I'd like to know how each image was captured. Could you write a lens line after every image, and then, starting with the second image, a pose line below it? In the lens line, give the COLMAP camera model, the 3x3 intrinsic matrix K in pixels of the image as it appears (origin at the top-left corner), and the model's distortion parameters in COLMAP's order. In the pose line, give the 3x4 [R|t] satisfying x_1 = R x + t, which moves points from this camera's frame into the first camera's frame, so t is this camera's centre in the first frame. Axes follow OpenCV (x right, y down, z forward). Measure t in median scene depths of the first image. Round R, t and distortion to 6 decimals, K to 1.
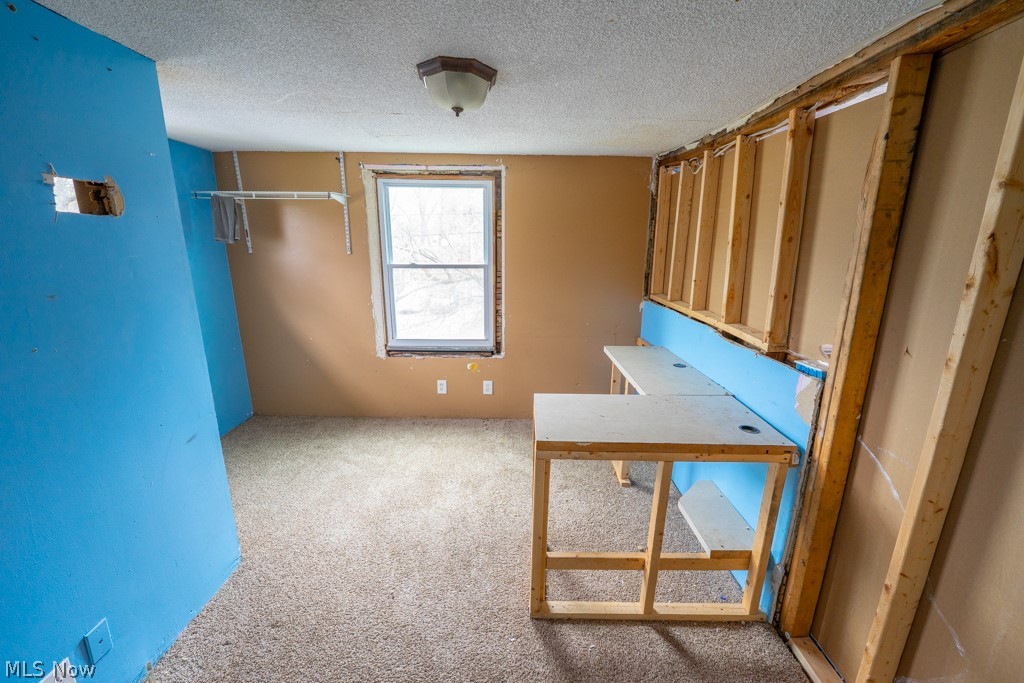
lens RADIAL K [[410.3, 0, 511.5], [0, 410.3, 341.9], [0, 0, 1]] dist [-0.011721, 0.000075]
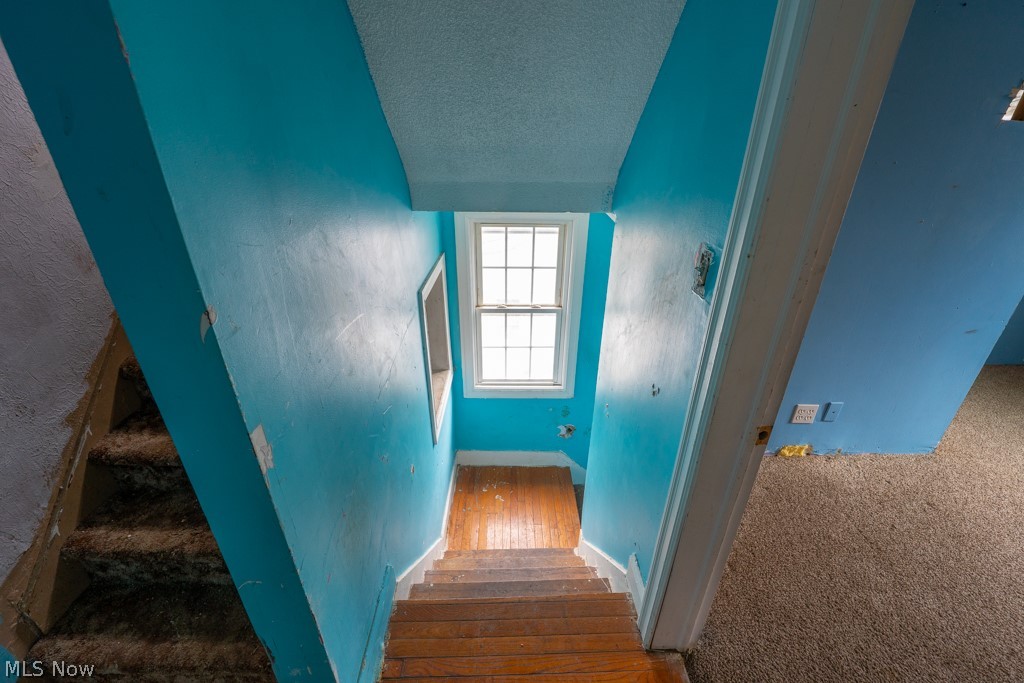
lens RADIAL K [[410.3, 0, 510.5], [0, 410.3, 341.7], [0, 0, 1]] dist [-0.011721, 0.000075]
pose [[0.004311, 0.427202, -0.904146, 0.249866], [-0.239877, 0.878197, 0.413798, 0.098573], [0.970794, 0.215100, 0.106262, -0.374414]]
